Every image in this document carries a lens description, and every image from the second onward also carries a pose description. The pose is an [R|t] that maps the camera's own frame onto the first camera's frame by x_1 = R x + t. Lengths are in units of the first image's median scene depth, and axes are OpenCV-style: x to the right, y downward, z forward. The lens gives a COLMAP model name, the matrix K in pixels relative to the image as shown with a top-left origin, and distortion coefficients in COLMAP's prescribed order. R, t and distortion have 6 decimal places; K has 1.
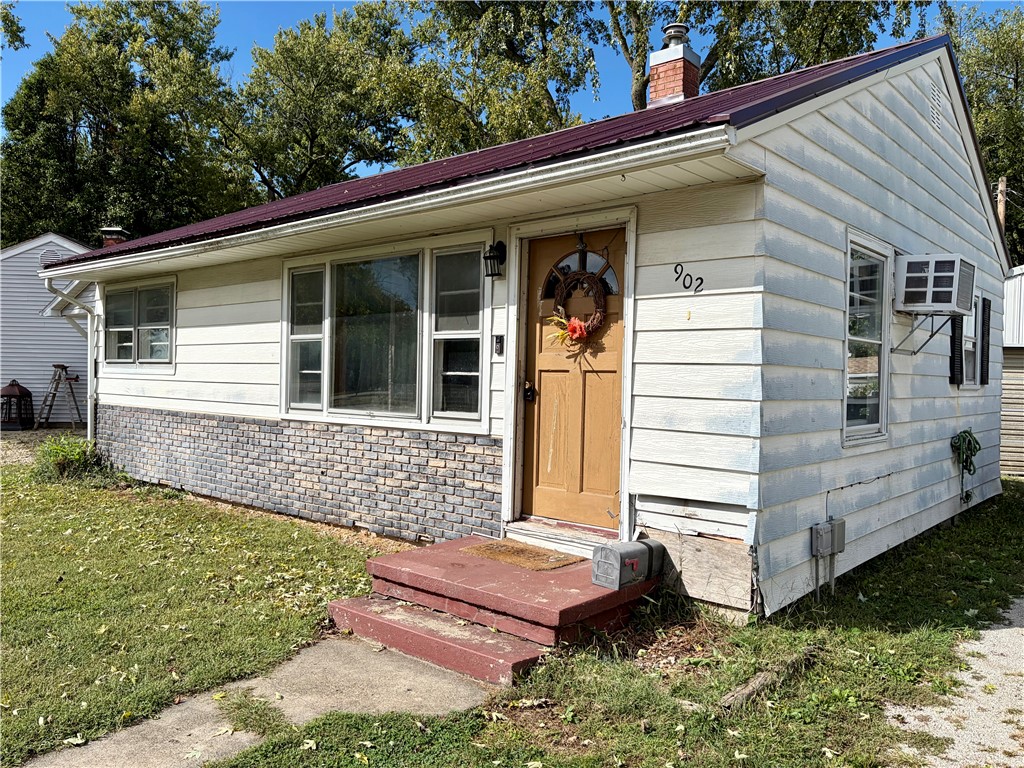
lens RADIAL K [[779.6, 0, 515.1], [0, 779.6, 378.3], [0, 0, 1]] dist [0.078199, -0.055514]
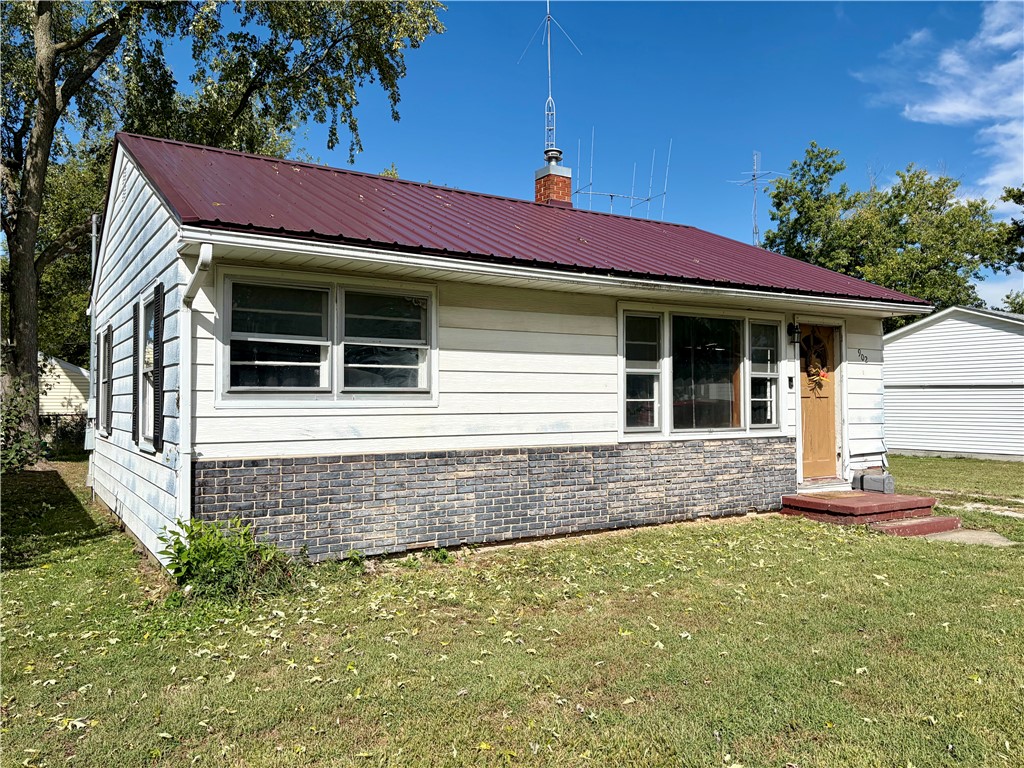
lens RADIAL K [[779.6, 0, 509.4], [0, 779.6, 382.8], [0, 0, 1]] dist [0.078199, -0.055514]
pose [[0.282755, 0.009927, 0.959141, -1.567021], [0.014336, 0.999791, -0.014574, -0.022081], [-0.959085, 0.017871, 0.282554, 0.928762]]
